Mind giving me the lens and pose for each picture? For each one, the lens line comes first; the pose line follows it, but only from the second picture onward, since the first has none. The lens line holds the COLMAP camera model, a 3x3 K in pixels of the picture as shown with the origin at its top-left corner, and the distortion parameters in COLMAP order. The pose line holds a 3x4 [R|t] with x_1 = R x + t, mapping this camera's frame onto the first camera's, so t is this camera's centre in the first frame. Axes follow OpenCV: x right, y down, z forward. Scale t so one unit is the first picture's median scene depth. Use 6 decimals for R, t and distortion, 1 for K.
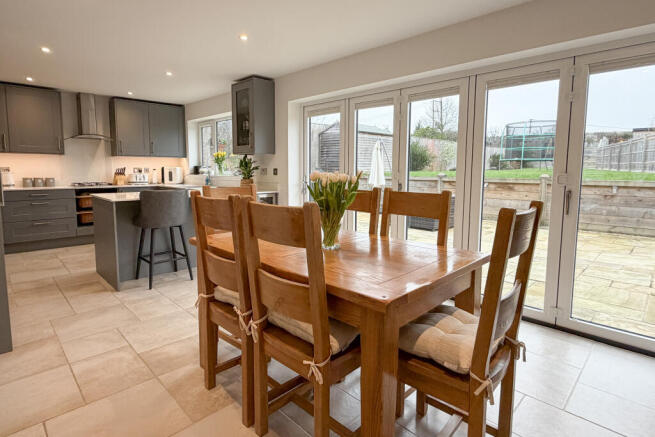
lens RADIAL K [[346.0, 0, 326.5], [0, 346.0, 202.1], [0, 0, 1]] dist [-0.002238, -0.001355]
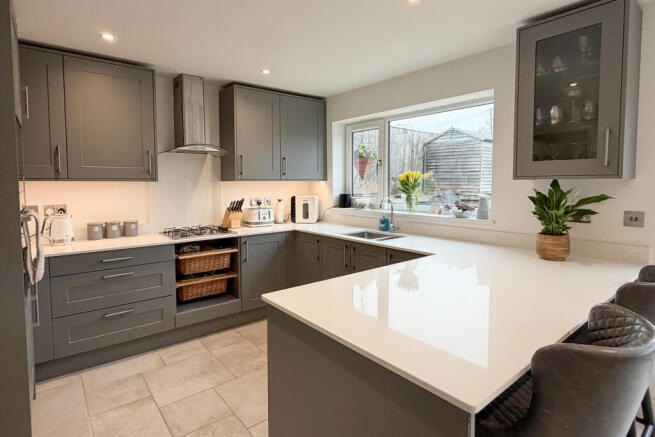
lens RADIAL K [[346.0, 0, 326.5], [0, 346.0, 202.1], [0, 0, 1]] dist [-0.002238, -0.001355]
pose [[0.994867, -0.003031, -0.101148, -0.406877], [-0.001008, 0.999205, -0.039853, -0.077009], [0.101188, 0.039751, 0.994073, 0.446760]]
